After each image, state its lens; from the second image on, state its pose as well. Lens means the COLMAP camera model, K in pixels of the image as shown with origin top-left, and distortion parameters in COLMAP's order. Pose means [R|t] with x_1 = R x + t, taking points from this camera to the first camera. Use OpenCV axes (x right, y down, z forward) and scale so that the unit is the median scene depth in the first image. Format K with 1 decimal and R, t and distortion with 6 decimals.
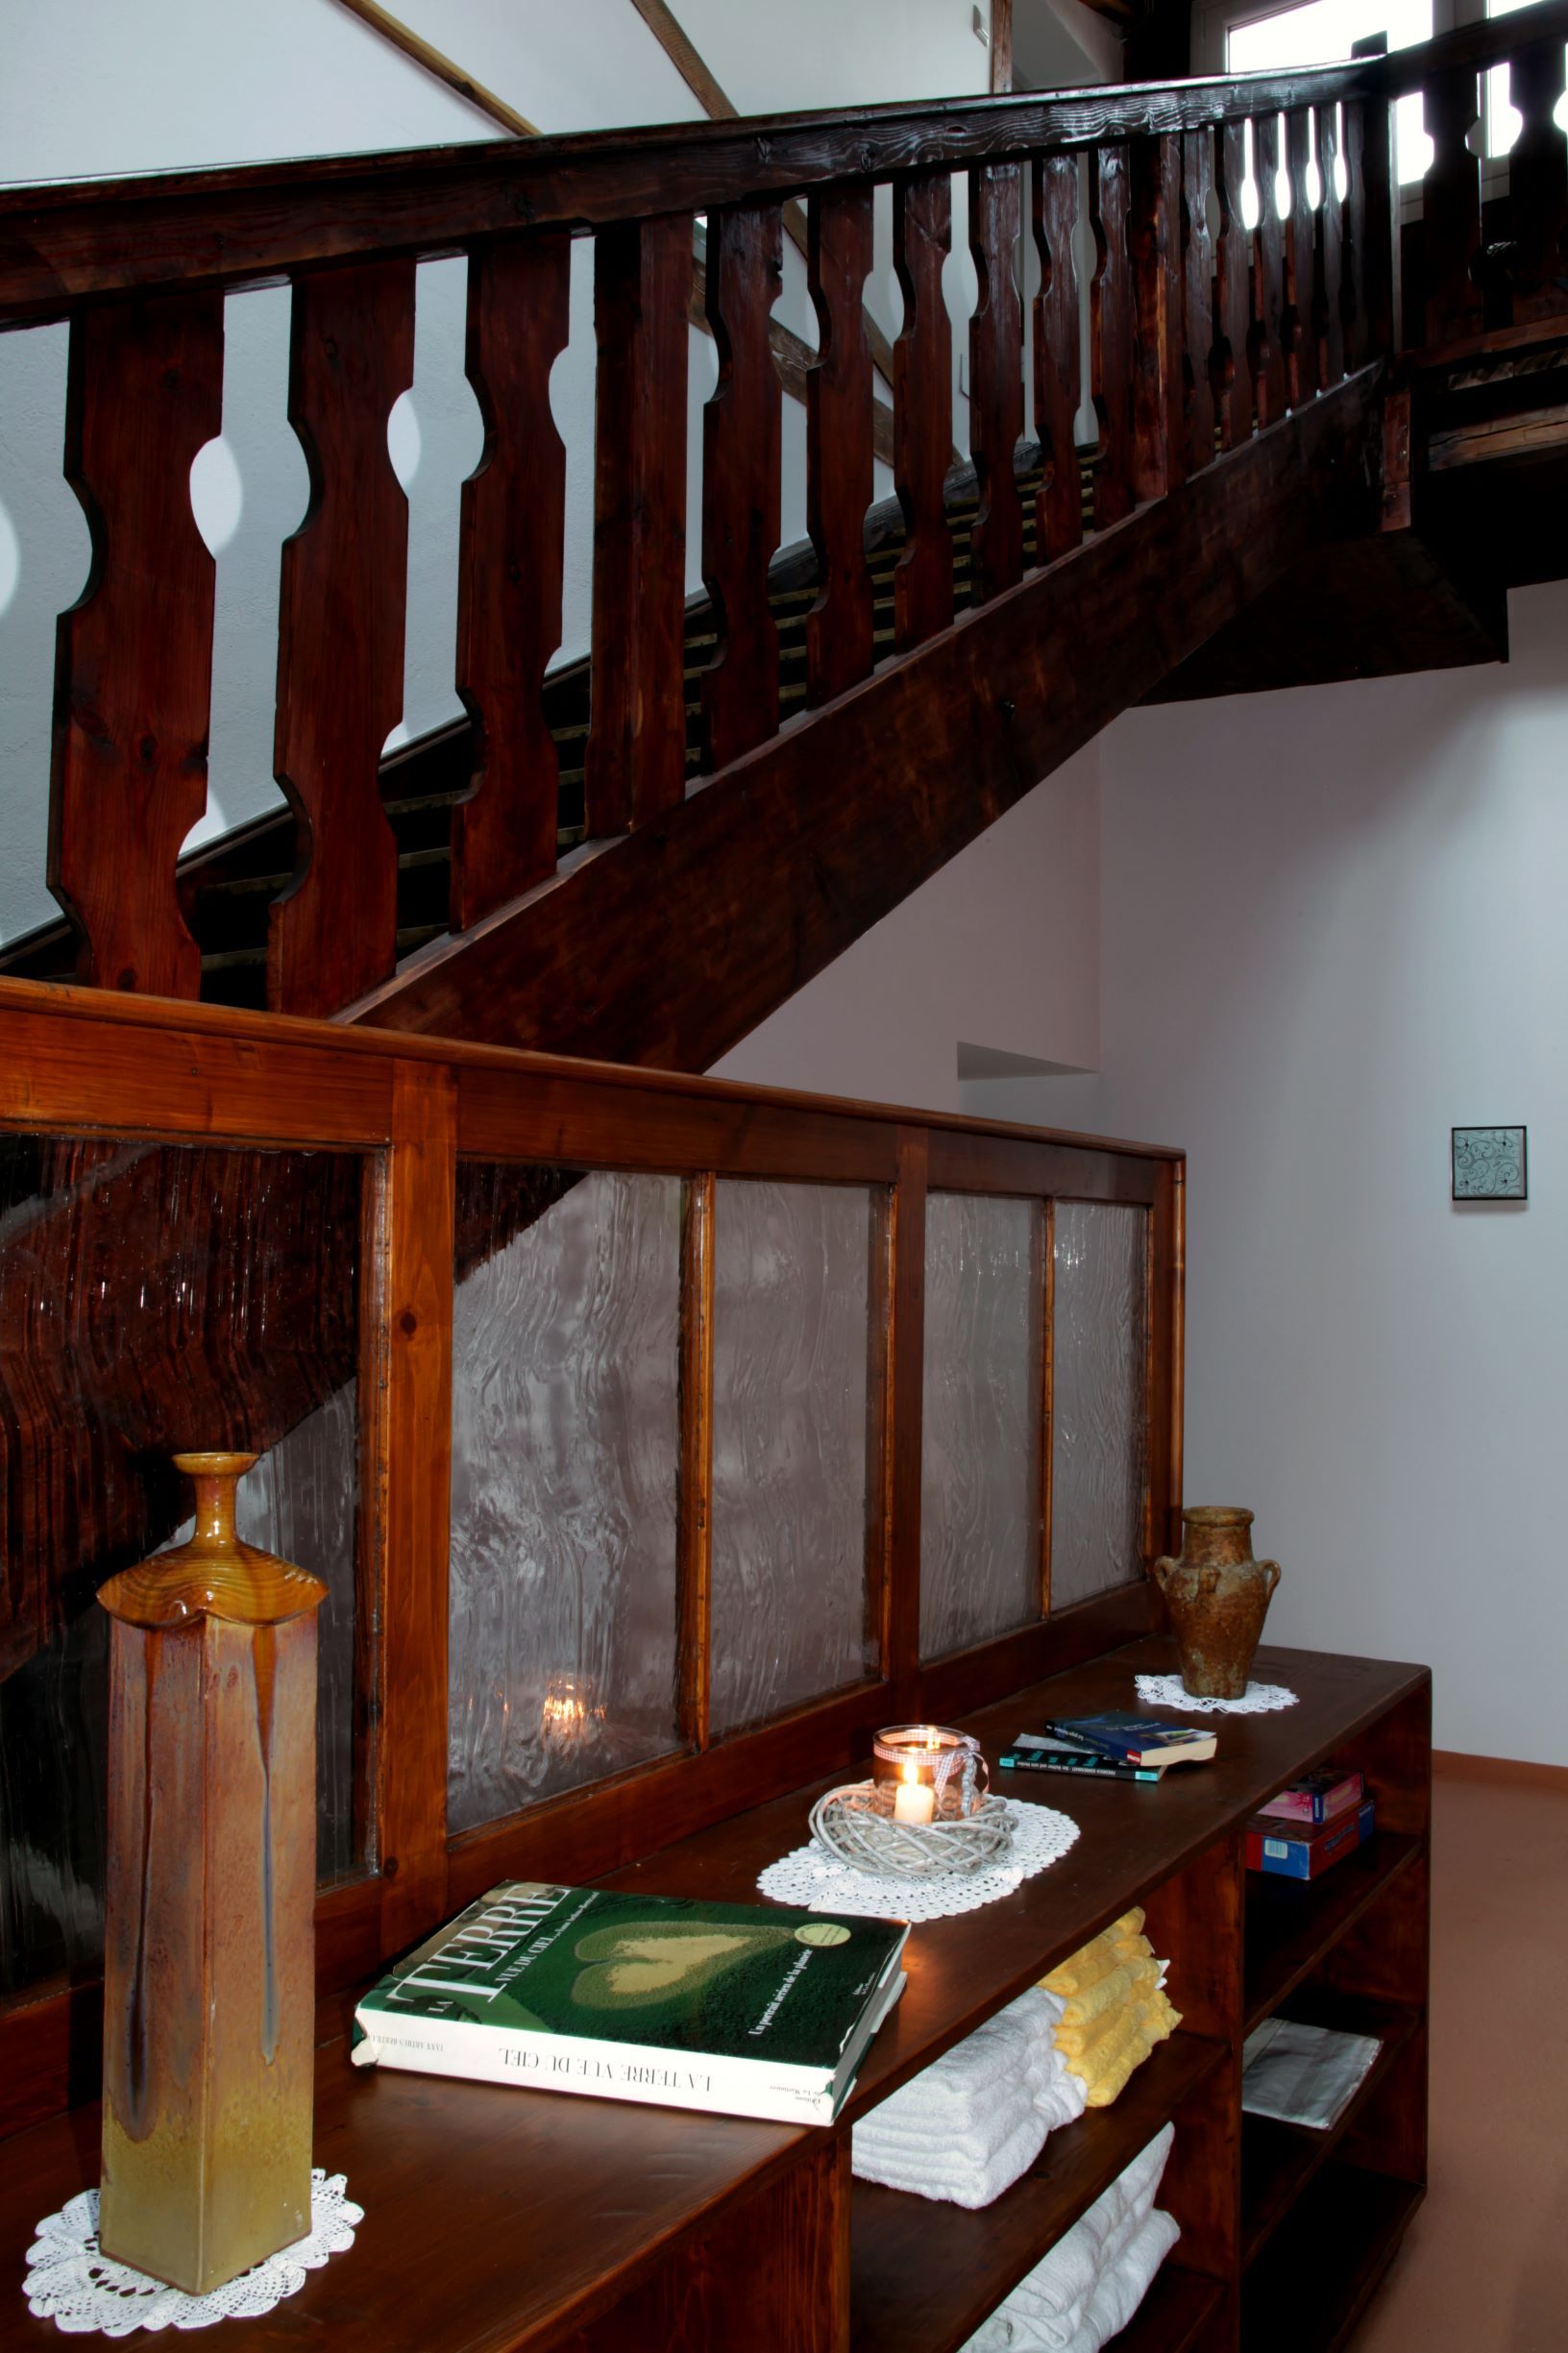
lens RADIAL K [[1885.0, 0, 784.0], [0, 1885.0, 1176.5], [0, 0, 1]] dist [-0.107724, 0.109669]
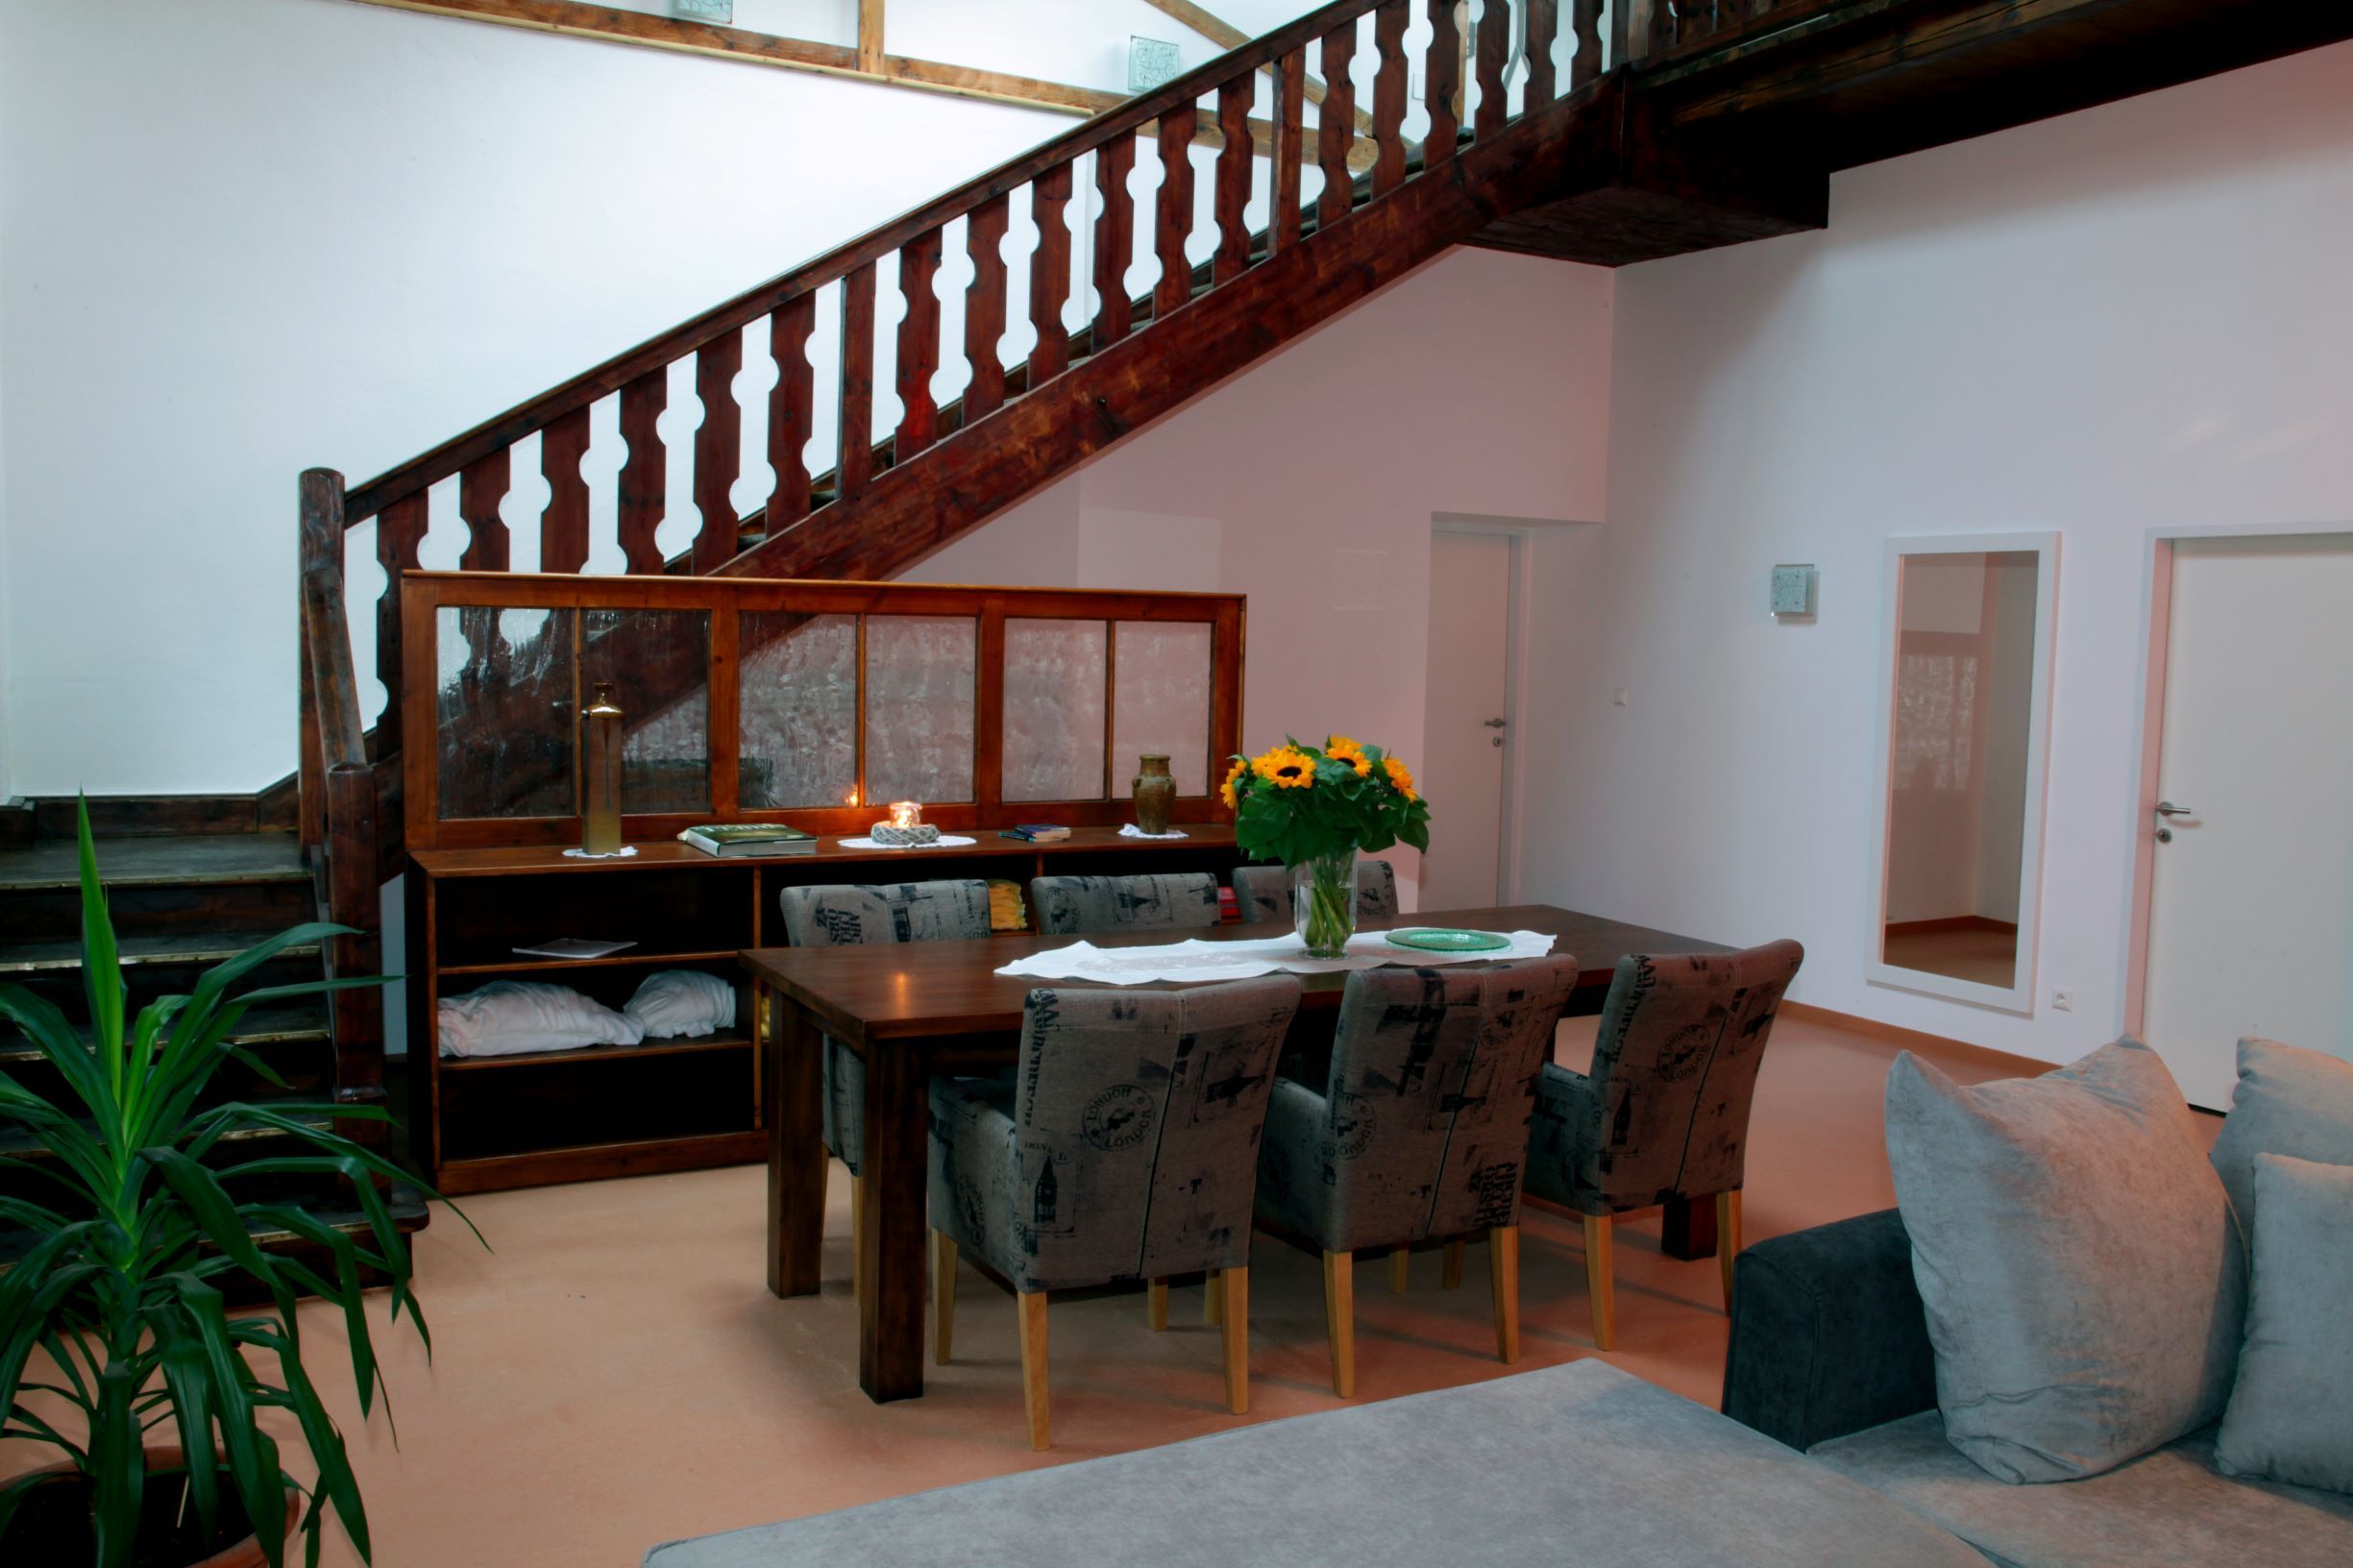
lens RADIAL K [[1885.0, 0, 1176.5], [0, 1885.0, 784.0], [0, 0, 1]] dist [-0.107724, 0.109669]
pose [[0.864489, 0.048057, -0.500350, 1.394407], [0.008924, 0.993795, 0.110868, -0.043645], [0.502573, -0.100309, 0.858696, -0.972133]]
